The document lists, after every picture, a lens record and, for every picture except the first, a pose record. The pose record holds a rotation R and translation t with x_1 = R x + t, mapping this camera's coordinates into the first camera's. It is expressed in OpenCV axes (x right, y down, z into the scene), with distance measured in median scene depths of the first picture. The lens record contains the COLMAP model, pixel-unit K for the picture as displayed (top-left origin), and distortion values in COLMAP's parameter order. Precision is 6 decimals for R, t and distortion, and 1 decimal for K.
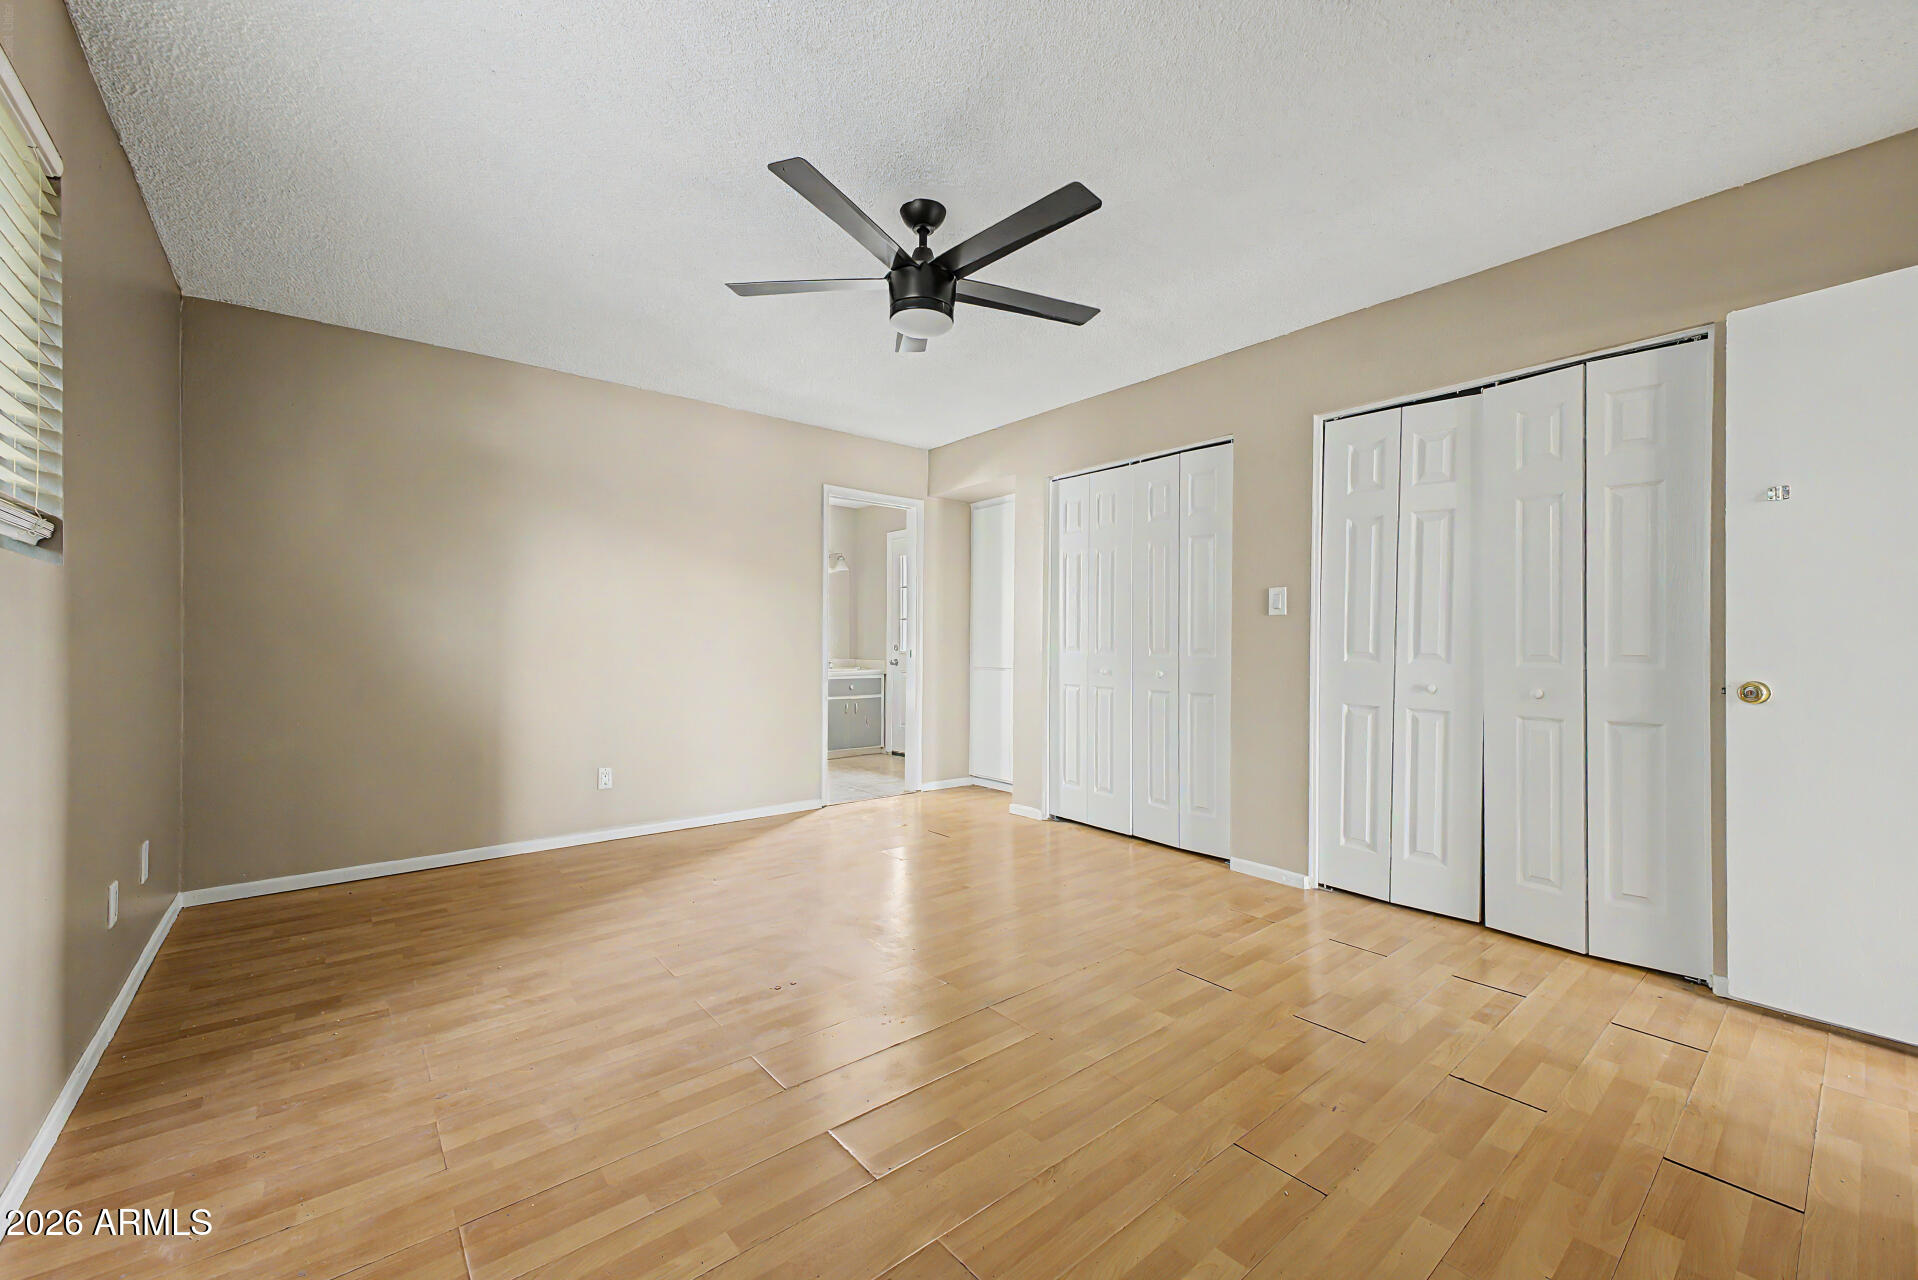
lens RADIAL K [[768.4, 0, 978.2], [0, 768.4, 636.9], [0, 0, 1]] dist [0.016651, -0.000429]
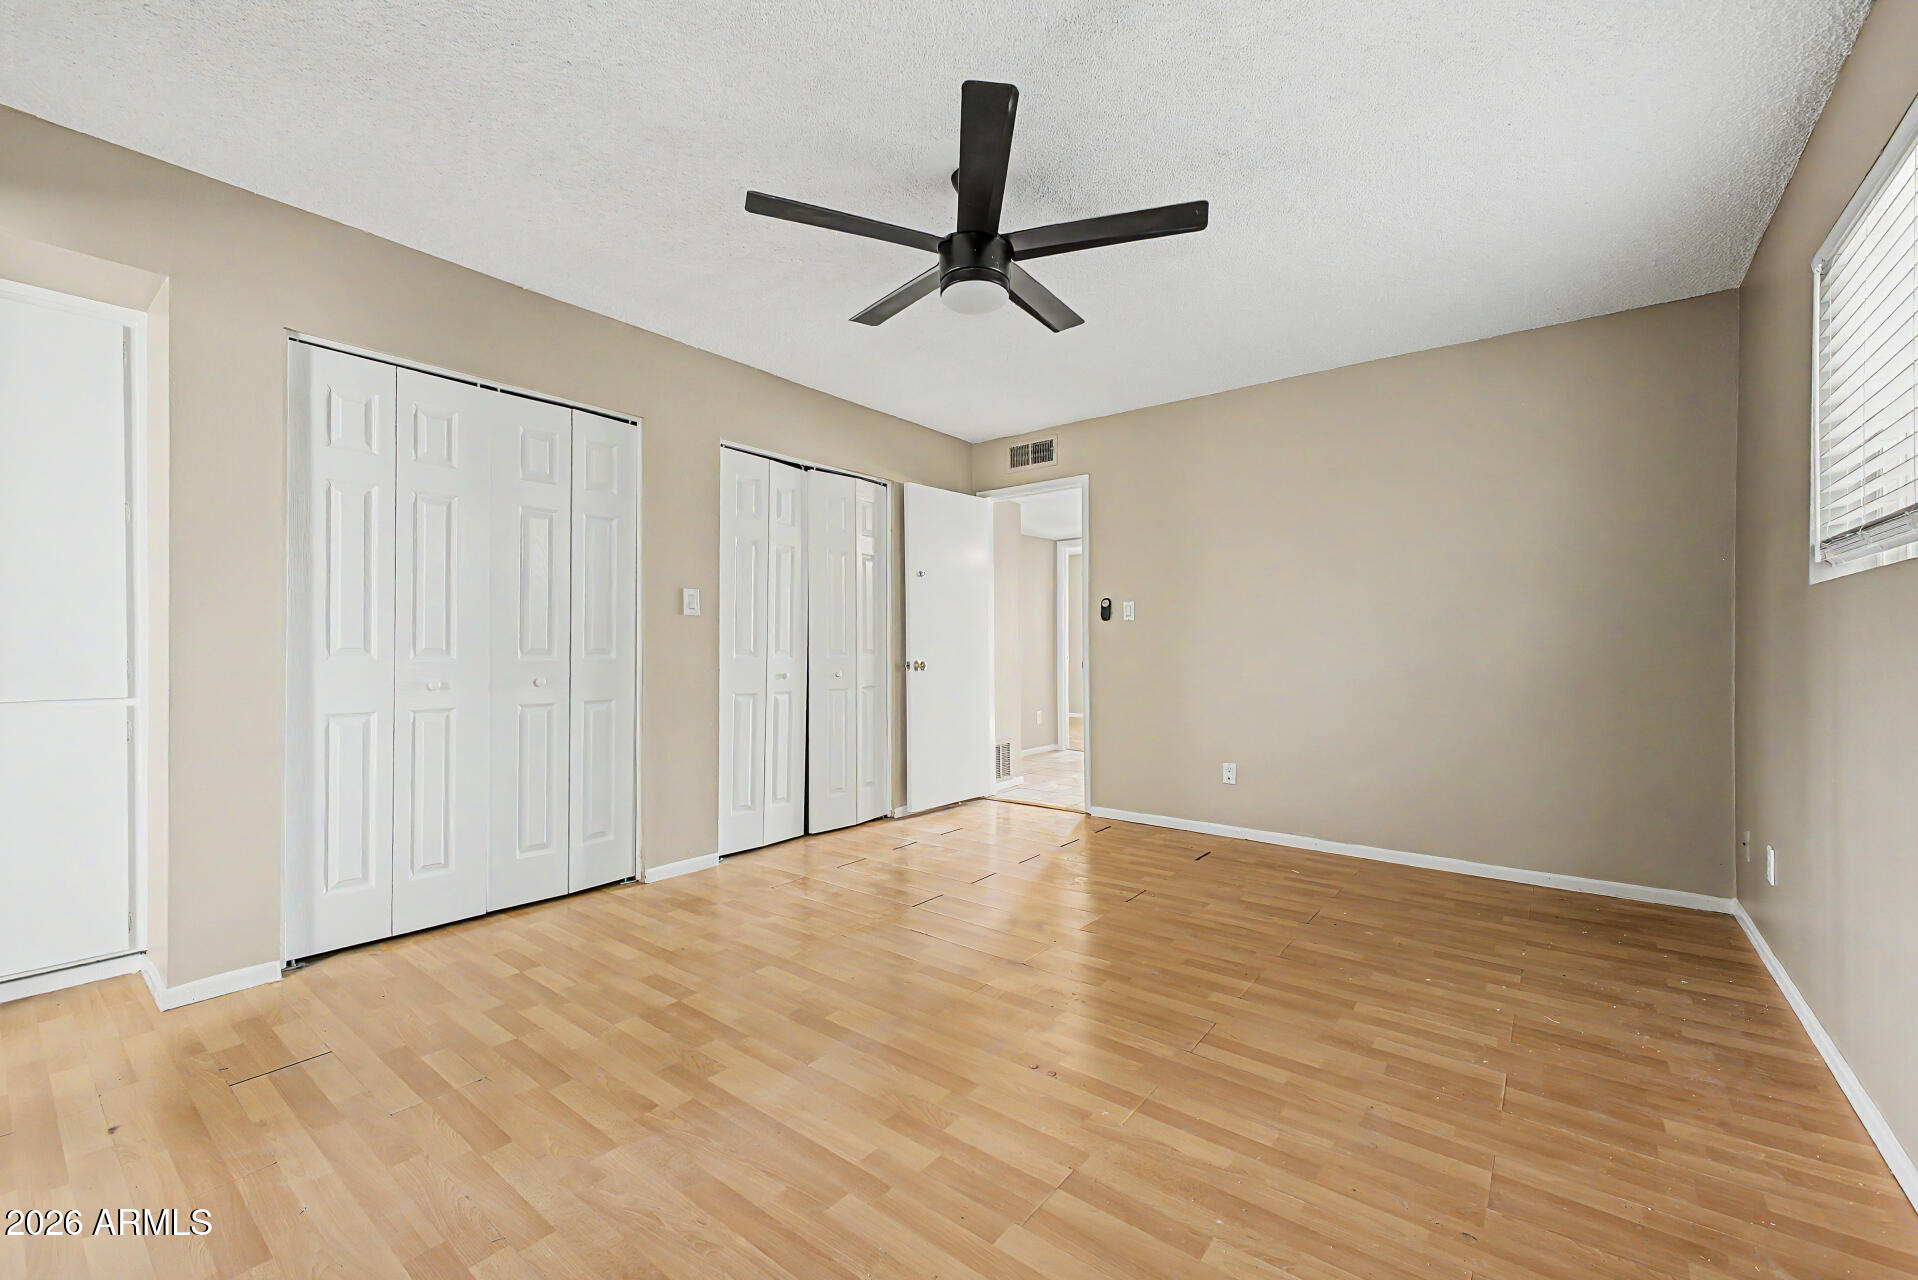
lens RADIAL K [[770.2, 0, 950.5], [0, 770.2, 641.2], [0, 0, 1]] dist [0.016232, -0.000309]
pose [[-0.192834, -0.002369, 0.981228, -0.797870], [-0.010409, 0.999946, 0.000368, 0.003020], [-0.981176, -0.010142, -0.192849, 0.979655]]
